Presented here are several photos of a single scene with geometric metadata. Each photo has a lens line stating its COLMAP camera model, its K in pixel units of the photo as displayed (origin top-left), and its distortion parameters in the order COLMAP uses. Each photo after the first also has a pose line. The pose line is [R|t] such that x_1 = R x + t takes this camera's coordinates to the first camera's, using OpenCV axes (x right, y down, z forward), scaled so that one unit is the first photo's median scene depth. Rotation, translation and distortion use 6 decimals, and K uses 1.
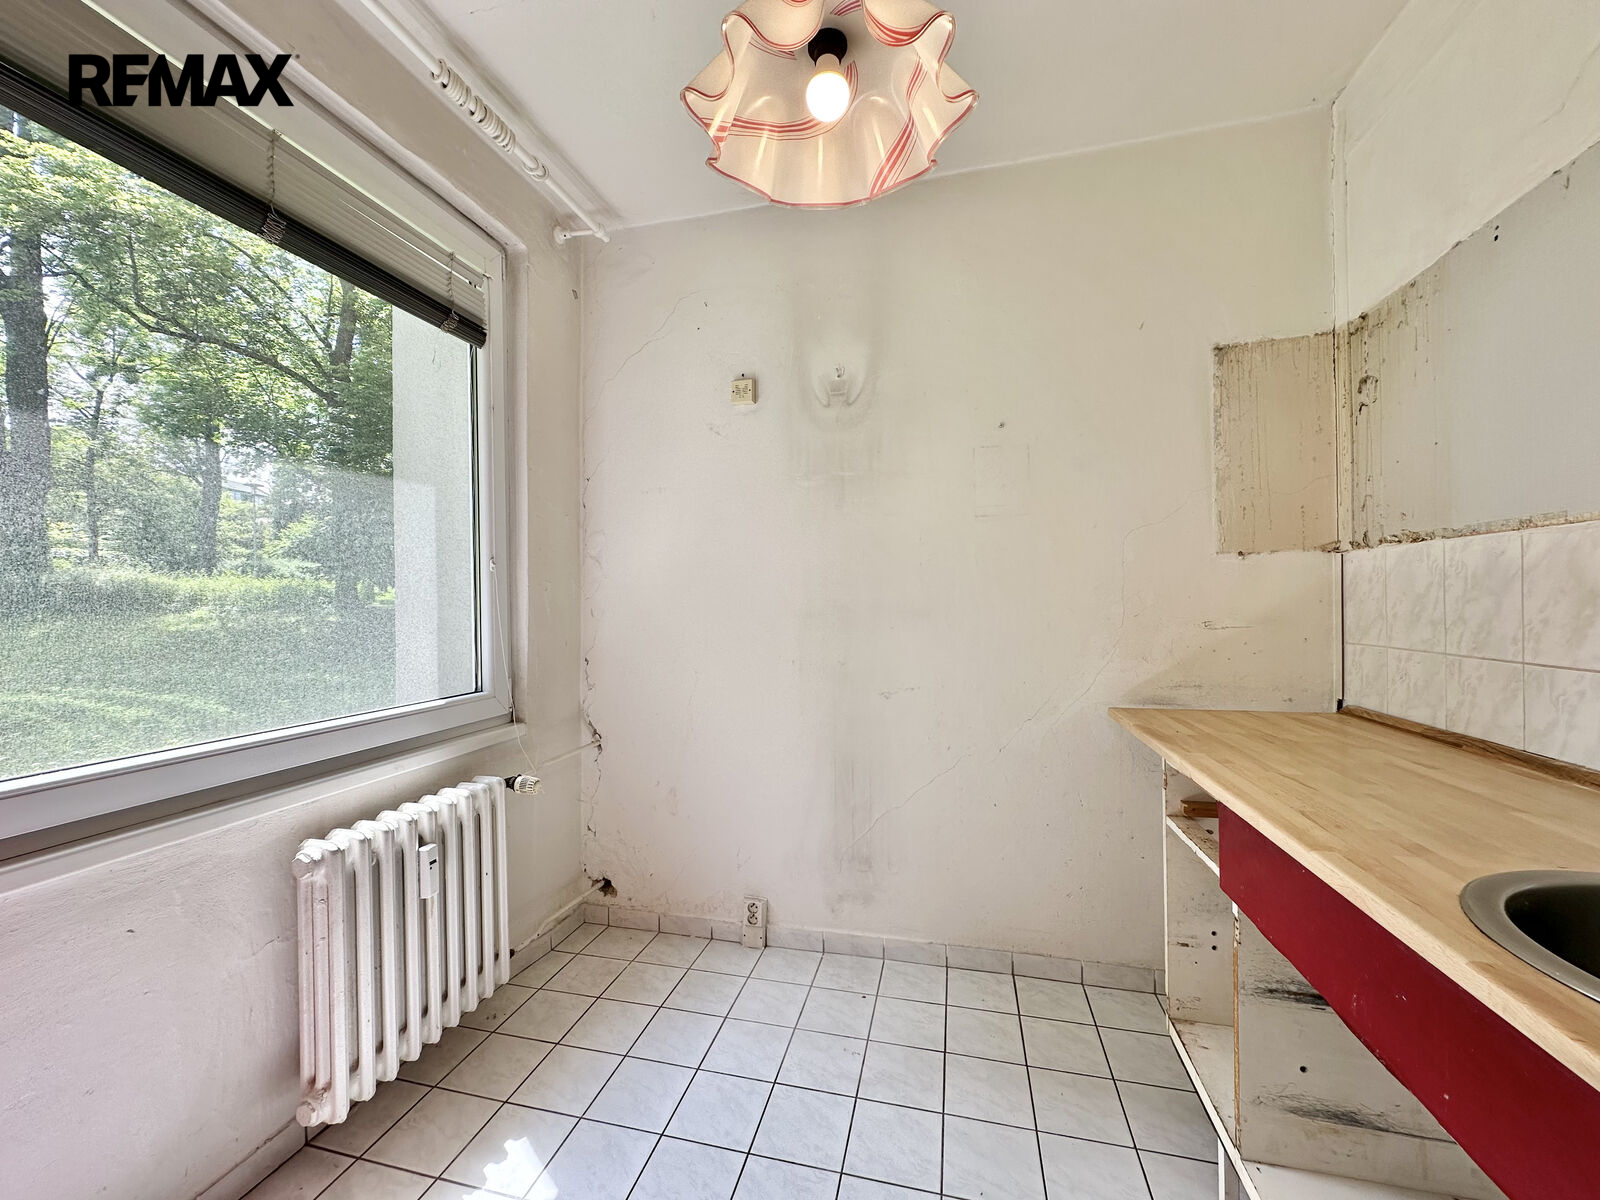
lens RADIAL K [[635.4, 0, 801.9], [0, 635.4, 599.6], [0, 0, 1]] dist [0.001622, 0.000090]
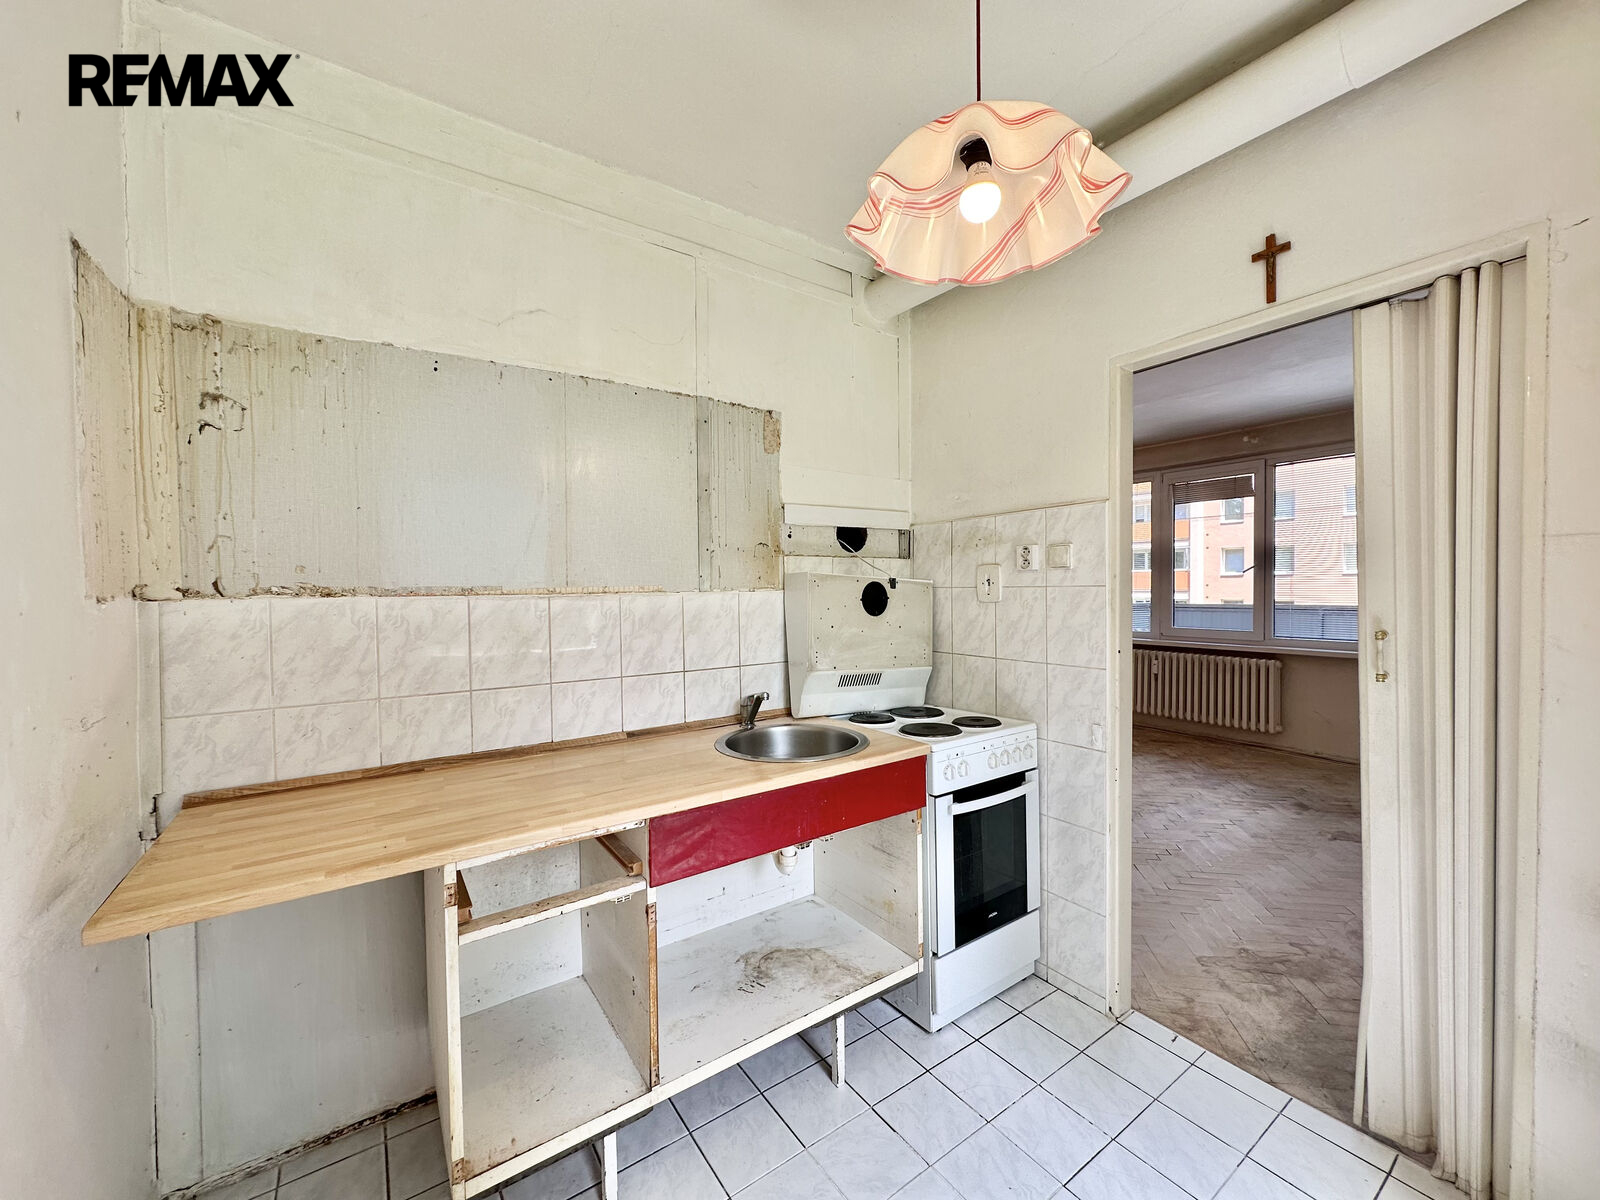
lens RADIAL K [[635.4, 0, 798.9], [0, 635.4, 600.2], [0, 0, 1]] dist [0.001622, 0.000090]
pose [[-0.758158, 0.000463, 0.652071, -0.314184], [0.013957, 0.999782, 0.015519, -0.105463], [-0.651922, 0.020867, -0.757999, 1.493002]]
